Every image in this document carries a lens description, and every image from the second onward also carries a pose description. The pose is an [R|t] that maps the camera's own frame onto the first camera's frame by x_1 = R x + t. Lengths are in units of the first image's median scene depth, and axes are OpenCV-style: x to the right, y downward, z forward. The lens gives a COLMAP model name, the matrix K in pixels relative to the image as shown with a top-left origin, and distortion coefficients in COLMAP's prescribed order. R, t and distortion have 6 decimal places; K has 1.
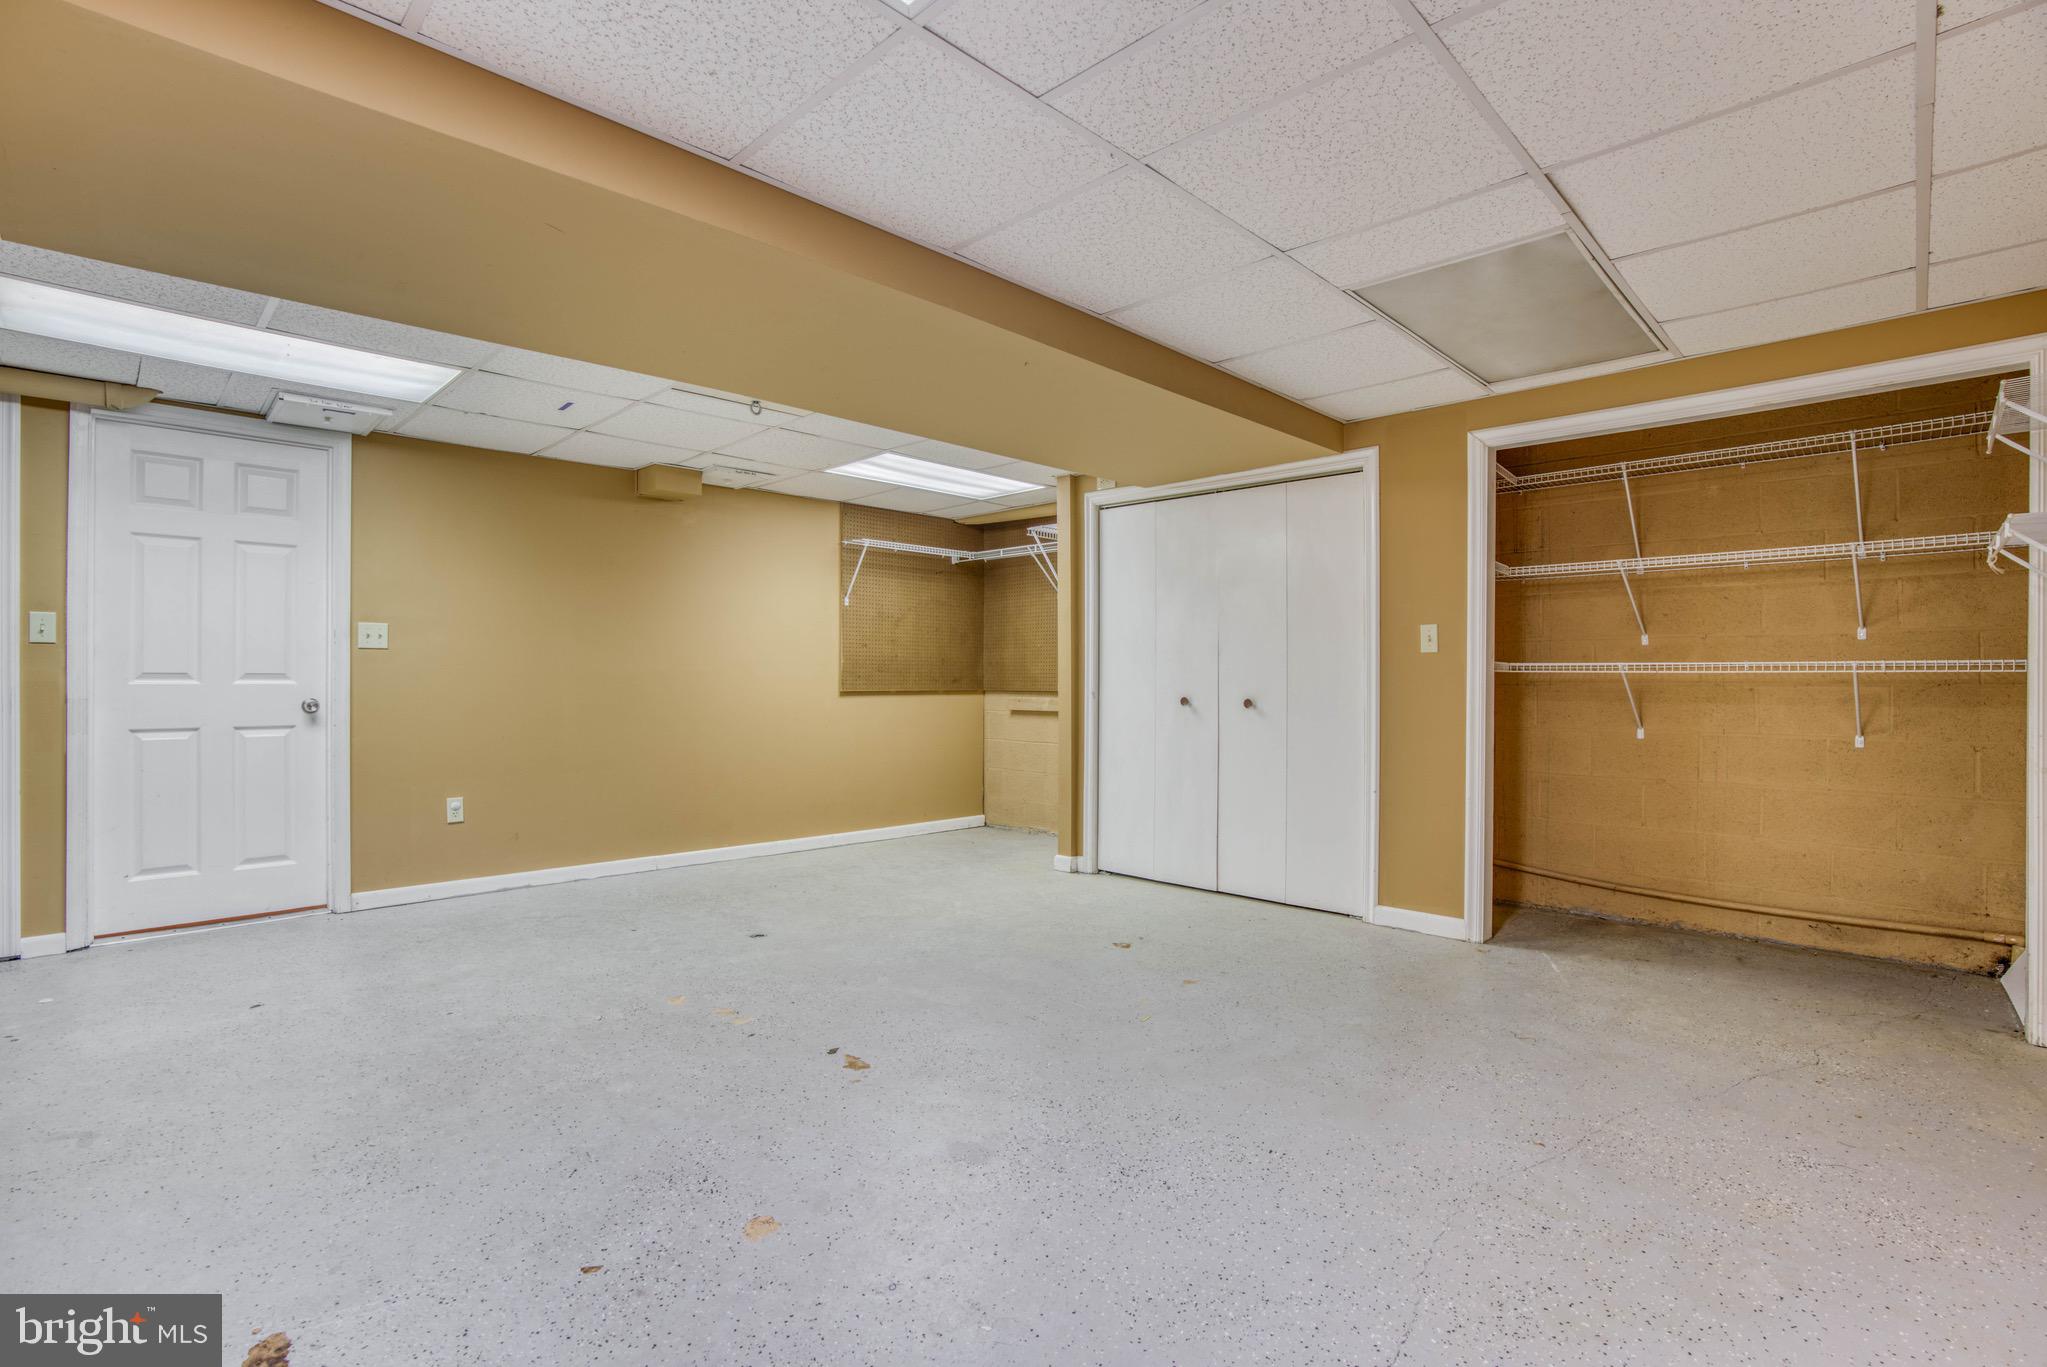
lens RADIAL K [[931.1, 0, 1009.5], [0, 931.1, 690.8], [0, 0, 1]] dist [-0.067657, 0.025828]
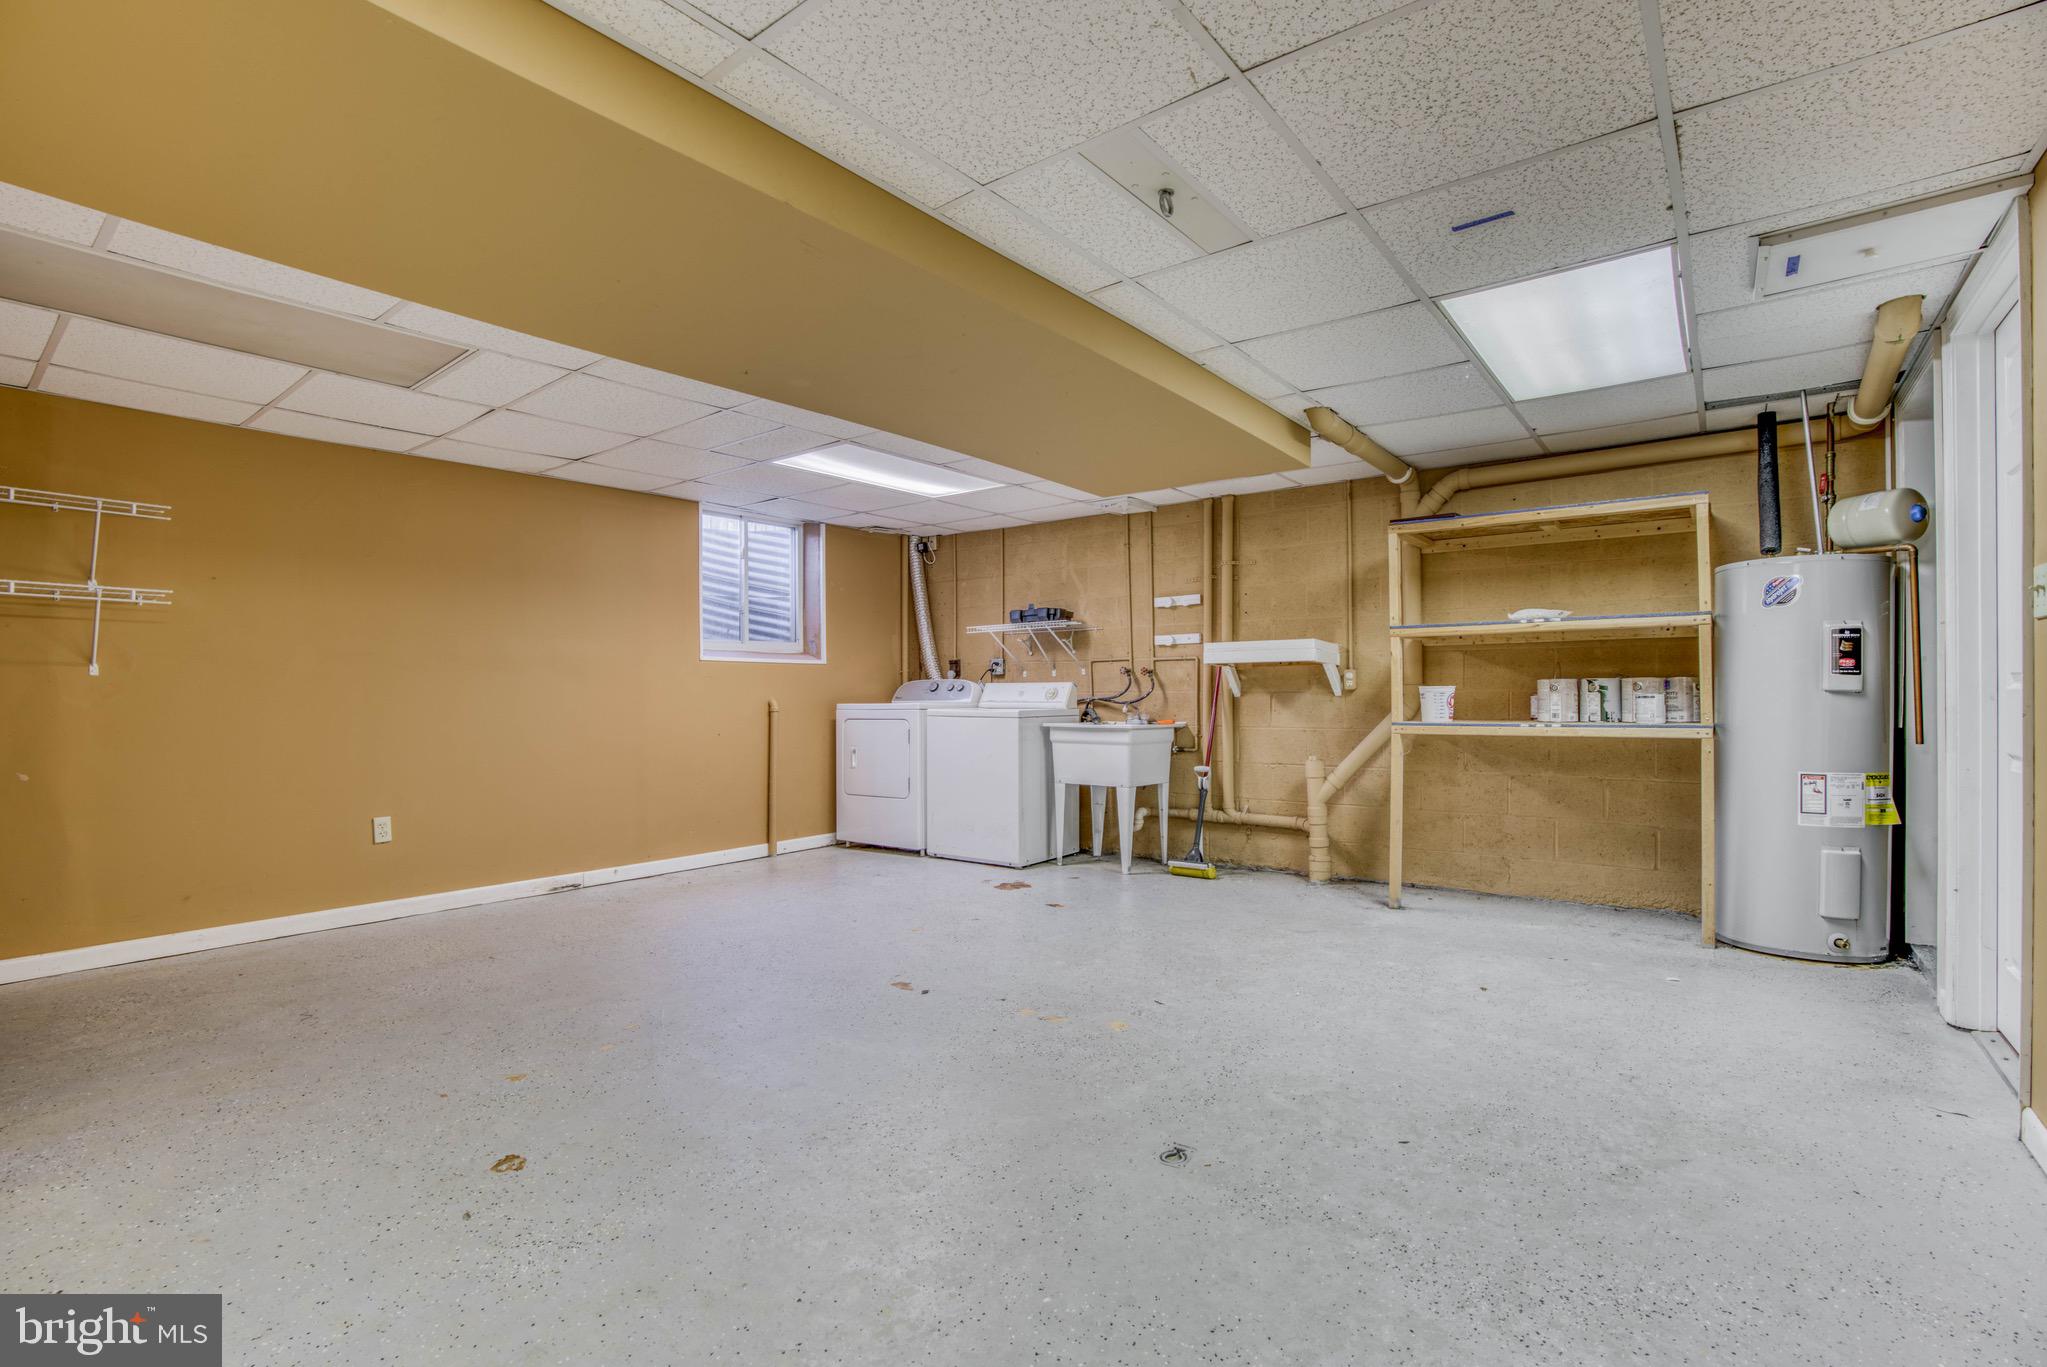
lens RADIAL K [[931.1, 0, 1009.5], [0, 931.1, 690.8], [0, 0, 1]] dist [-0.067657, 0.025828]
pose [[-0.994135, 0.004450, -0.108052, -0.158367], [0.003346, 0.999940, 0.010397, -0.020653], [0.108091, 0.009974, -0.994091, 2.053769]]
